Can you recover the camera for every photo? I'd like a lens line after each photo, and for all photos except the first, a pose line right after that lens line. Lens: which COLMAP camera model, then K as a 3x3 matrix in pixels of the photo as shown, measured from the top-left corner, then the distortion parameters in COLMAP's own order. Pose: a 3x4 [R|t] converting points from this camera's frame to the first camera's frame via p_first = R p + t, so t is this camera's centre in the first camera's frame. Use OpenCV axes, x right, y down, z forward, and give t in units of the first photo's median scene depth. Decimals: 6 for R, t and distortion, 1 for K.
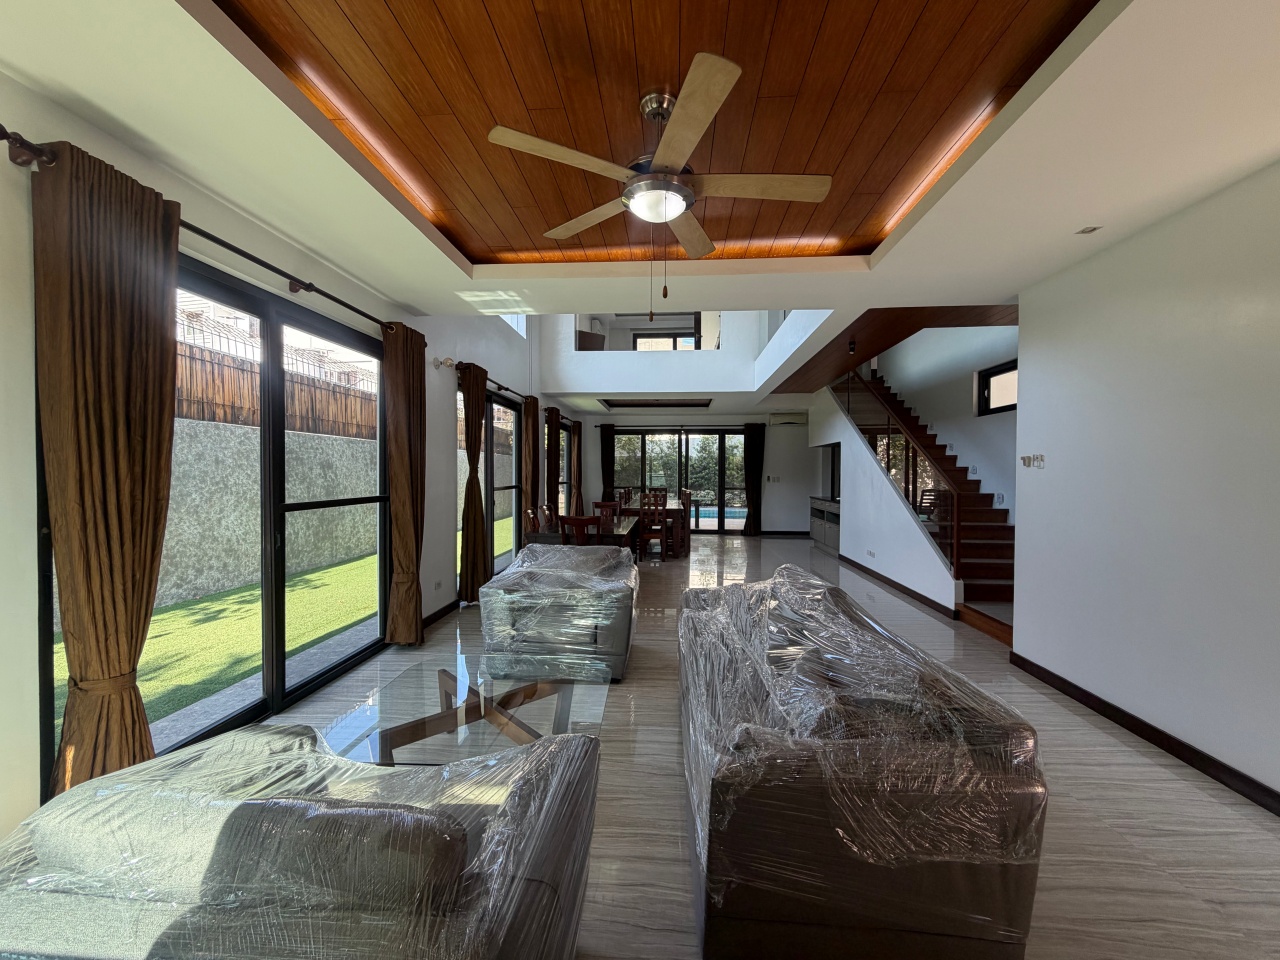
lens RADIAL K [[508.4, 0, 638.0], [0, 508.4, 480.3], [0, 0, 1]] dist [0.002042, -0.001185]
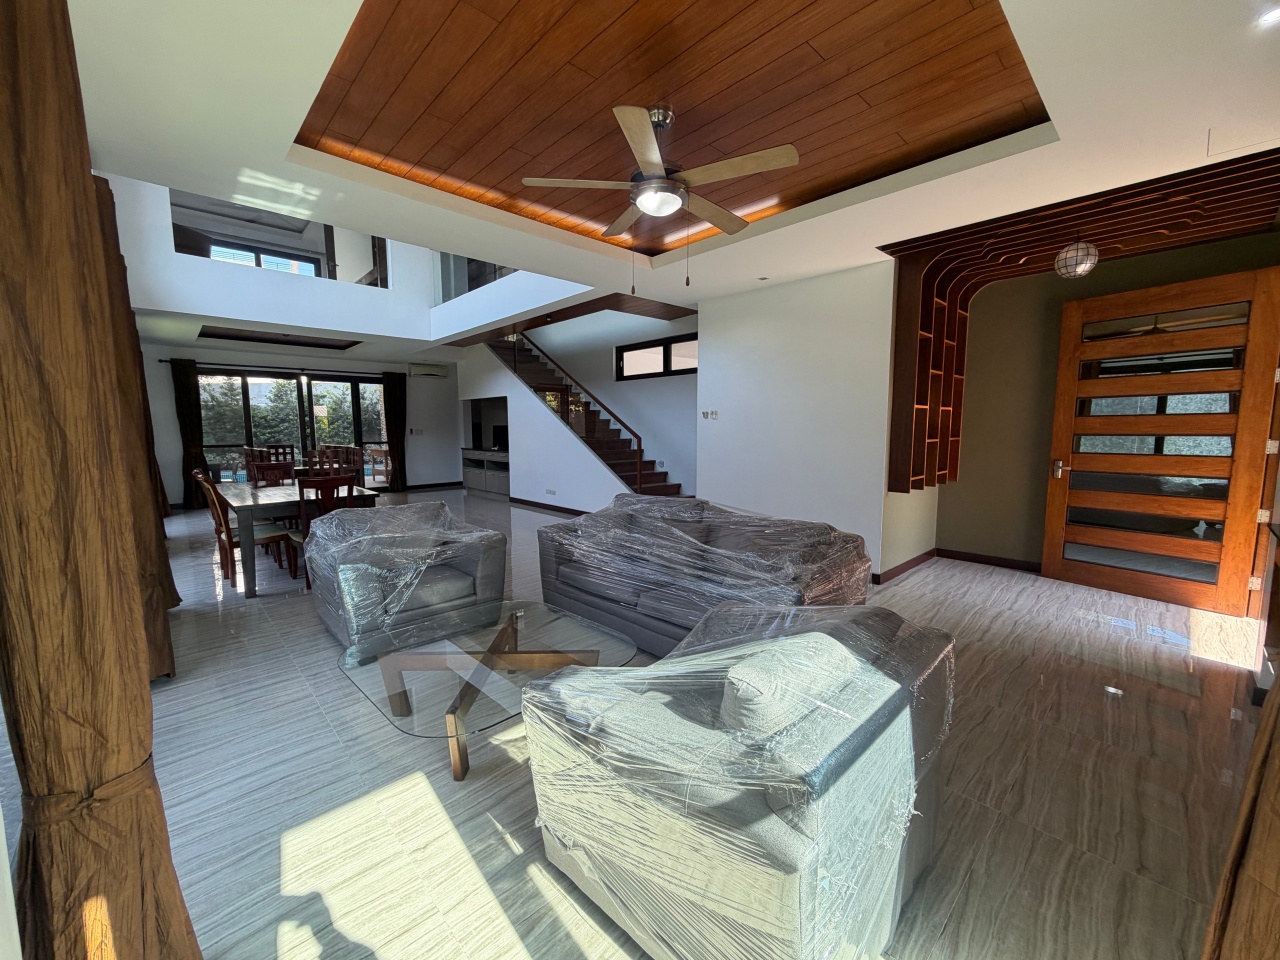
lens RADIAL K [[508.4, 0, 632.5], [0, 508.4, 480.9], [0, 0, 1]] dist [0.002042, -0.001185]
pose [[0.680457, -0.085258, 0.727811, -0.183922], [0.017923, 0.994848, 0.099783, 0.001462], [-0.732569, -0.054853, 0.678479, 0.032610]]
